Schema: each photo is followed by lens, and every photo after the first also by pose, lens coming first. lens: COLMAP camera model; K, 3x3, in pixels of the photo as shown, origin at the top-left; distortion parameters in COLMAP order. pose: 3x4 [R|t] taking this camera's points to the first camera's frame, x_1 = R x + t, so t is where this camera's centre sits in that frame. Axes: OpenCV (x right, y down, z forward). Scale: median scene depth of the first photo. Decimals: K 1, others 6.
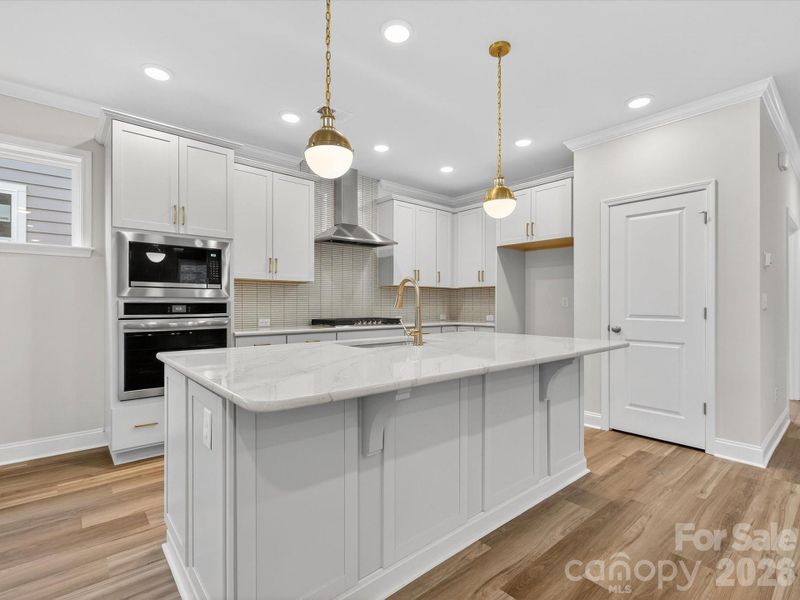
lens RADIAL K [[394.3, 0, 402.7], [0, 394.3, 300.5], [0, 0, 1]] dist [-0.000570, -0.001102]
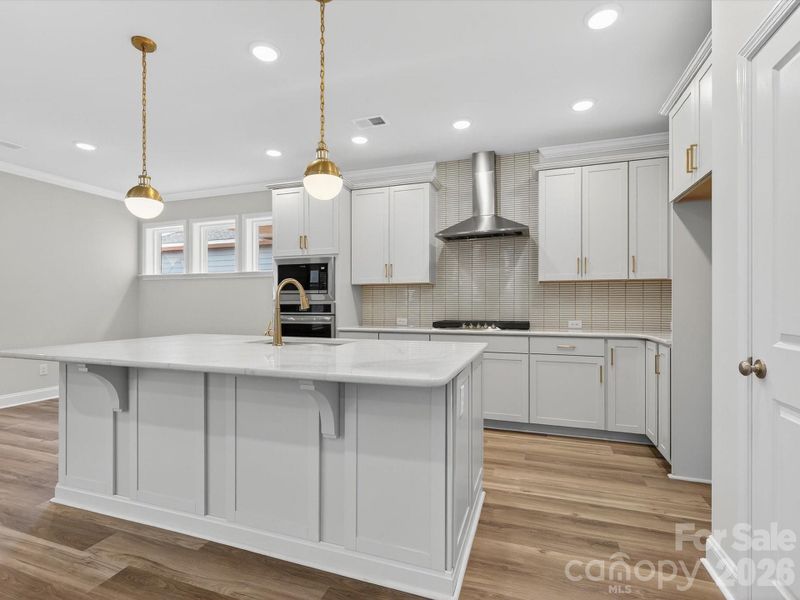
lens RADIAL K [[394.3, 0, 400.8], [0, 394.3, 306.9], [0, 0, 1]] dist [-0.000570, -0.001102]
pose [[0.496948, 0.004351, -0.867770, 0.775467], [0.008691, 0.999912, 0.009990, 0.004238], [0.867737, -0.012506, 0.496866, 0.554702]]
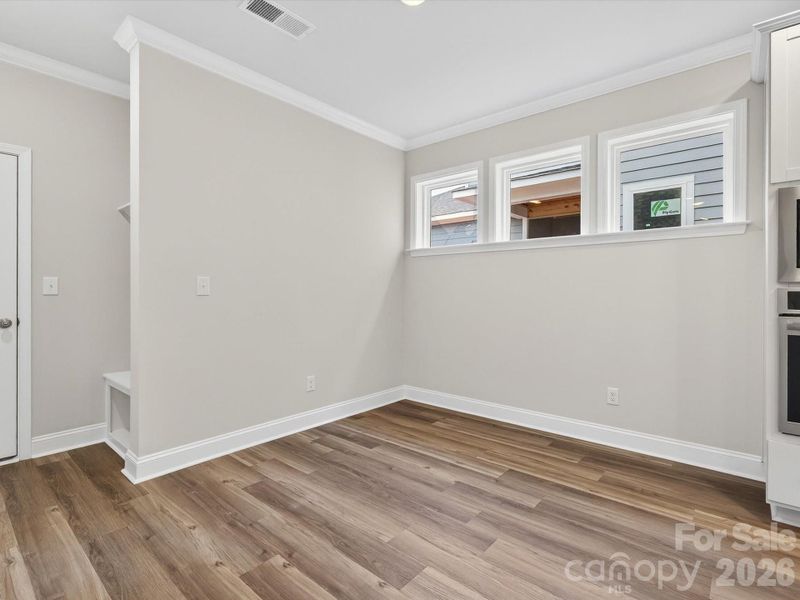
lens RADIAL K [[394.3, 0, 399.3], [0, 394.3, 293.4], [0, 0, 1]] dist [-0.000570, -0.001102]
pose [[0.137585, 0.006825, -0.990466, -0.109461], [0.005393, 0.999956, 0.007639, 0.000459], [0.990475, -0.006393, 0.137542, 0.209311]]
